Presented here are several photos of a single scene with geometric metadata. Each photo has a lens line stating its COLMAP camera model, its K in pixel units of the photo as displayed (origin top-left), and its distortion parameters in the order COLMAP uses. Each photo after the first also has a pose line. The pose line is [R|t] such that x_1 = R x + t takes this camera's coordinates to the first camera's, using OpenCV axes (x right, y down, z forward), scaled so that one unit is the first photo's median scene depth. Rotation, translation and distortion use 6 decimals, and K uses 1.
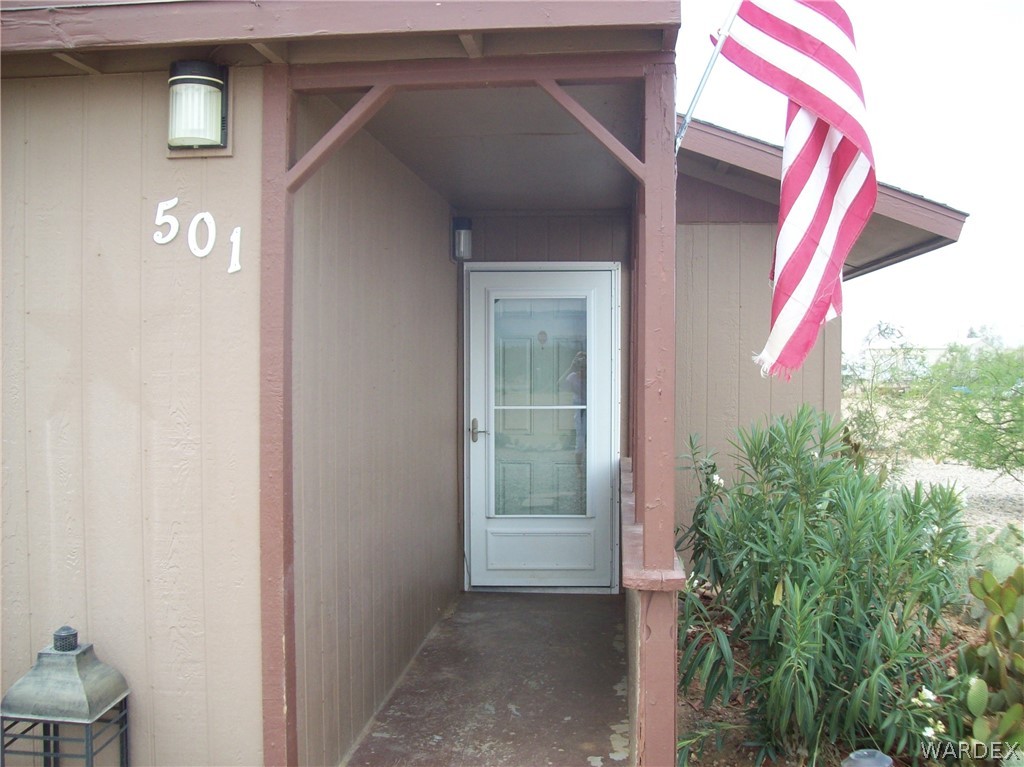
lens RADIAL K [[1097.7, 0, 512.9], [0, 1097.7, 382.0], [0, 0, 1]] dist [-0.133658, 0.000000]
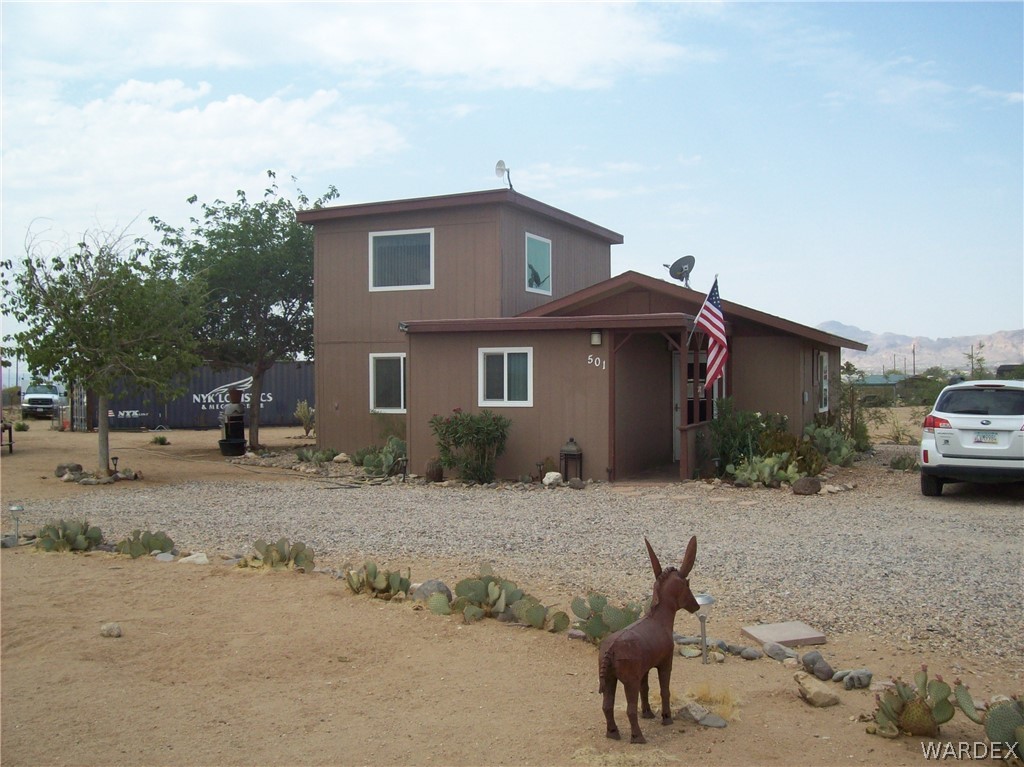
lens RADIAL K [[1097.7, 0, 535.3], [0, 1097.7, 391.9], [0, 0, 1]] dist [-0.133658, 0.000000]
pose [[0.950691, -0.000706, -0.310138, 1.049996], [-0.001450, 0.999976, -0.006720, 0.041189], [0.310136, 0.006839, 0.950668, -4.051500]]
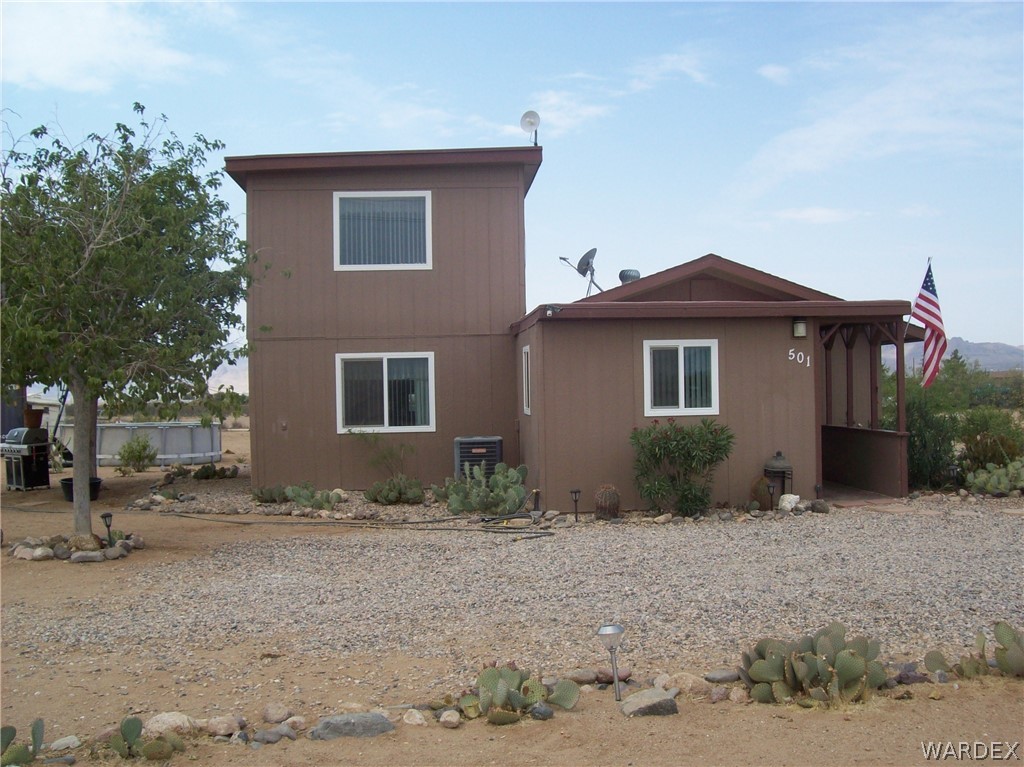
lens RADIAL K [[1097.7, 0, 553.9], [0, 1097.7, 377.5], [0, 0, 1]] dist [-0.133658, 0.000000]
pose [[0.985765, -0.018686, 0.167086, -1.950240], [0.024342, 0.999196, -0.031867, 0.053752], [-0.166357, 0.035481, 0.985427, -3.033049]]
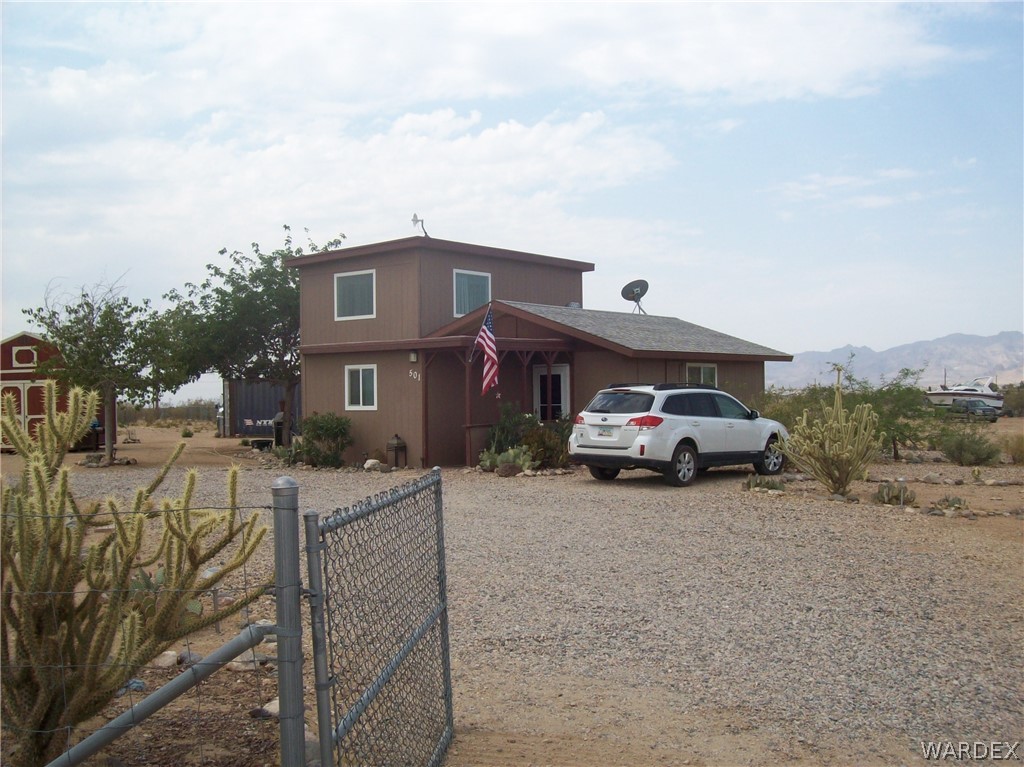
lens RADIAL K [[1097.7, 0, 522.0], [0, 1097.7, 384.6], [0, 0, 1]] dist [-0.133658, 0.000000]
pose [[0.832106, -0.015751, -0.554393, 3.956577], [0.000747, 0.999628, -0.027279, 0.104337], [0.554616, 0.022285, 0.831808, -4.195361]]
